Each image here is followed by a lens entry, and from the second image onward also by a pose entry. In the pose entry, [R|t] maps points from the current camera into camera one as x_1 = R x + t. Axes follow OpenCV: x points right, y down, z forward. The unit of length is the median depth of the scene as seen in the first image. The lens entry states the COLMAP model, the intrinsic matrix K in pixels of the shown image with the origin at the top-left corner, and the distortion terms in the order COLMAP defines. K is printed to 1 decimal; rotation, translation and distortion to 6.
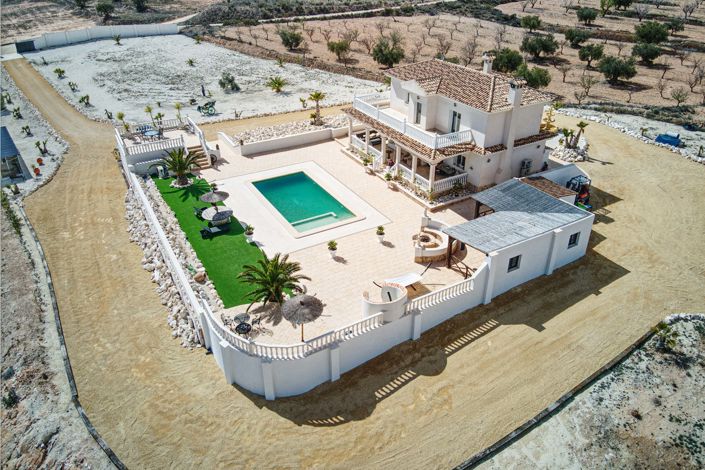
lens RADIAL K [[520.4, 0, 352.5], [0, 520.4, 235.0], [0, 0, 1]] dist [0.051995, -0.120649]
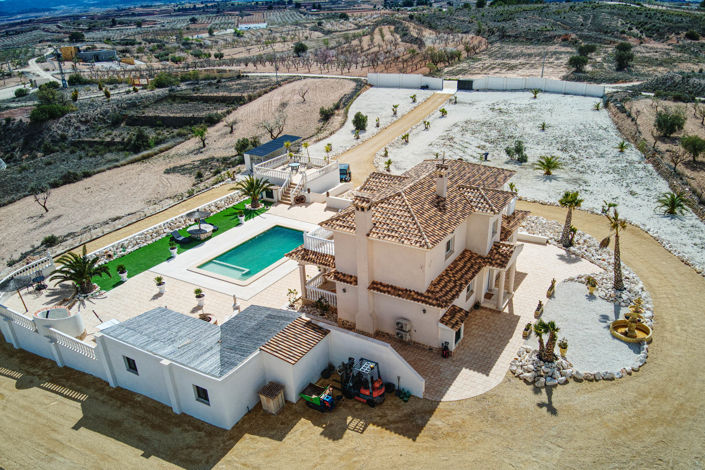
lens RADIAL K [[573.0, 0, 352.5], [0, 573.0, 235.0], [0, 0, 1]] dist [-0.000988, -0.004102]
pose [[0.475338, 0.341916, -0.810646, 0.814407], [-0.424977, 0.896005, 0.128726, -0.290068], [0.770356, 0.283318, 0.571211, 0.443381]]
